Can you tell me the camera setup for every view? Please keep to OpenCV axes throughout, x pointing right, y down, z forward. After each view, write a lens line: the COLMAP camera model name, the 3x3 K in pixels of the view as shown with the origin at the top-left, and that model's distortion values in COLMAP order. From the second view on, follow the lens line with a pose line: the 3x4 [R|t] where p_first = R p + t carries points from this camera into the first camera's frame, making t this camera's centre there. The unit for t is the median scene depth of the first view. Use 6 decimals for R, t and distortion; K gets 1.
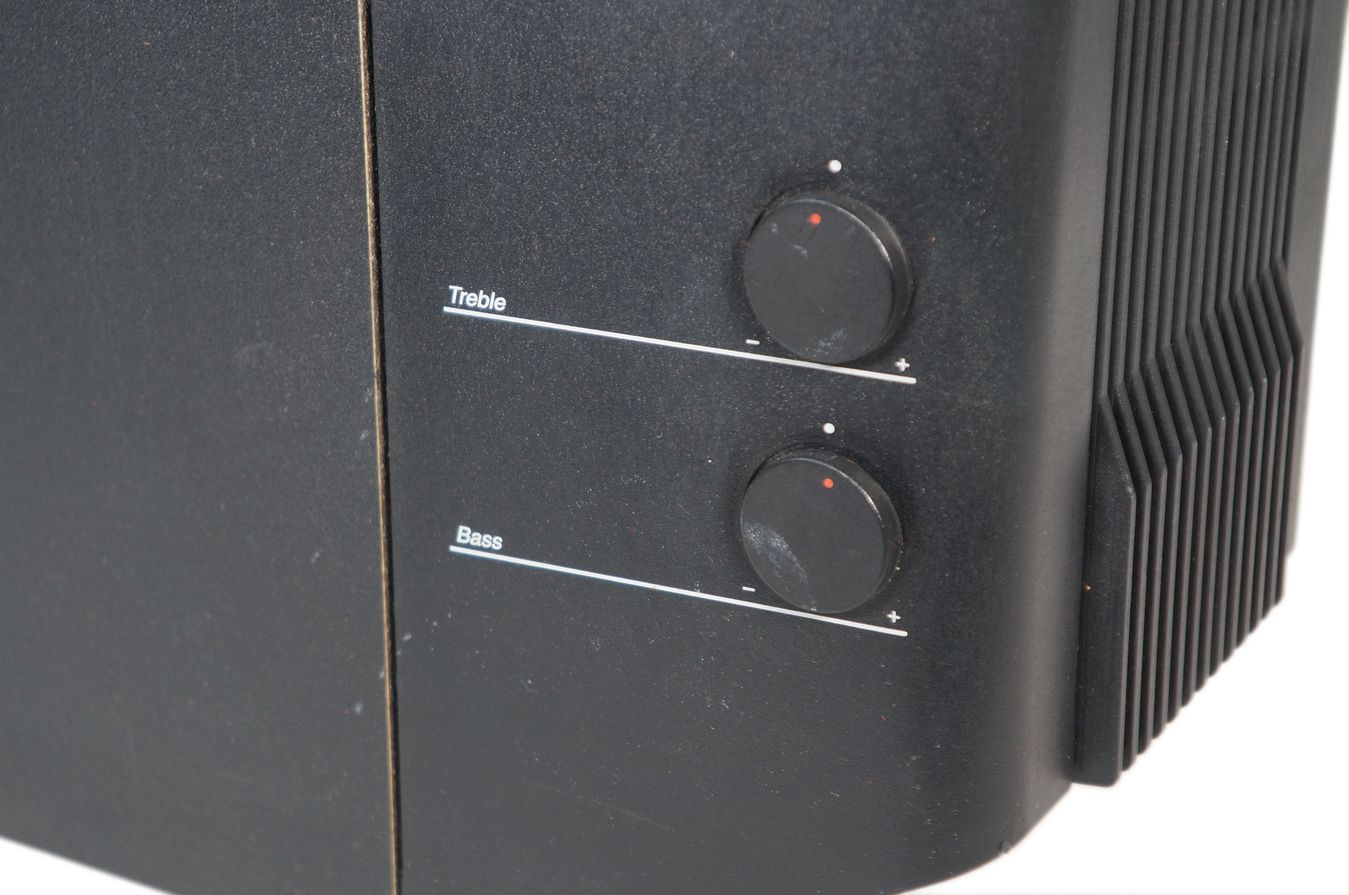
lens RADIAL K [[2476.1, 0, 674.9], [0, 2476.1, 451.1], [0, 0, 1]] dist [0.227327, 0.000000]
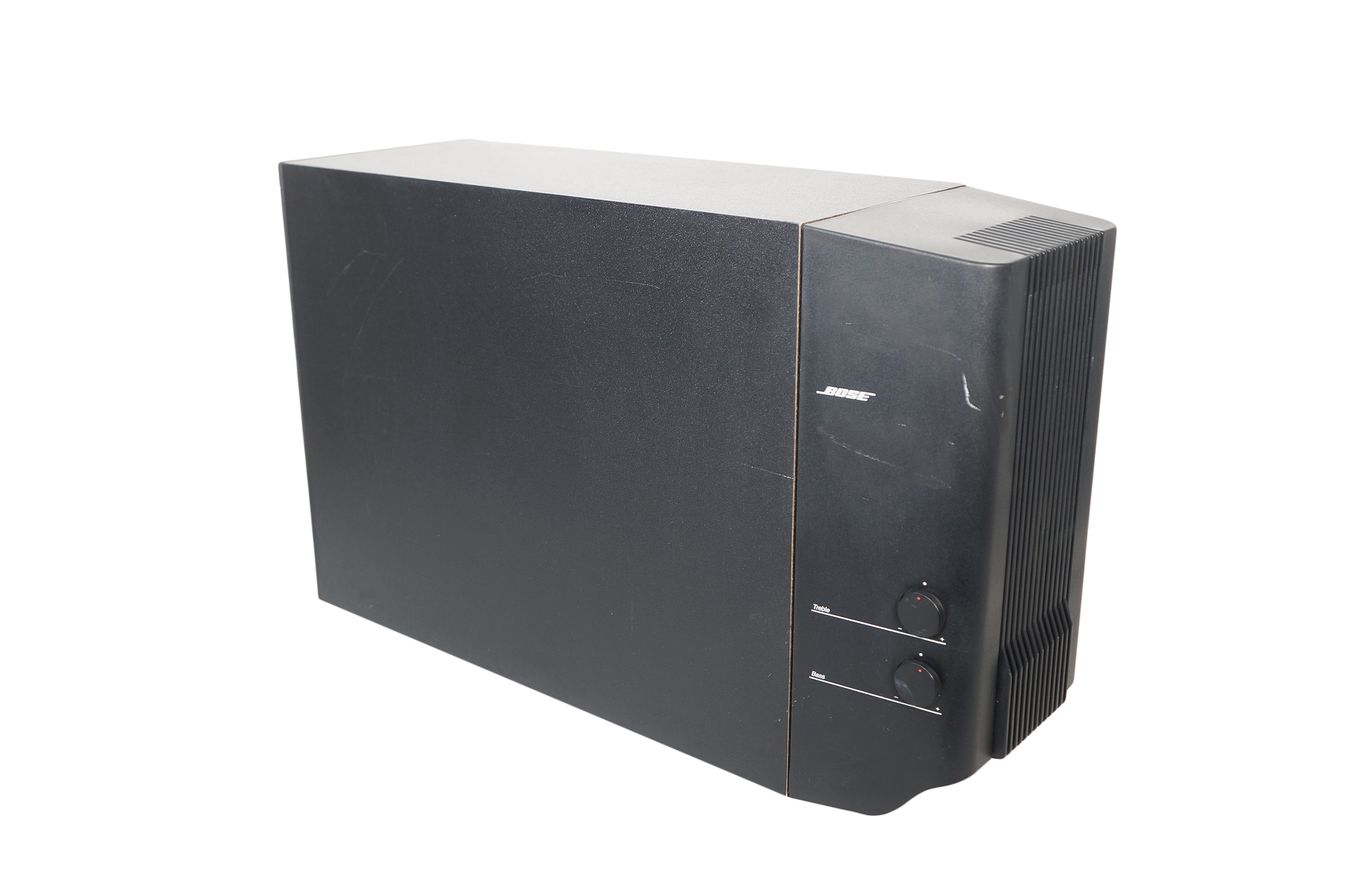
lens RADIAL K [[1367.5, 0, 678.2], [0, 1367.5, 442.0], [0, 0, 1]] dist [0.022531, 0.000000]
pose [[0.988778, 0.041022, -0.143650, -0.011309], [-0.046371, 0.998342, -0.034091, -0.221388], [0.142014, 0.040369, 0.989041, -0.955864]]
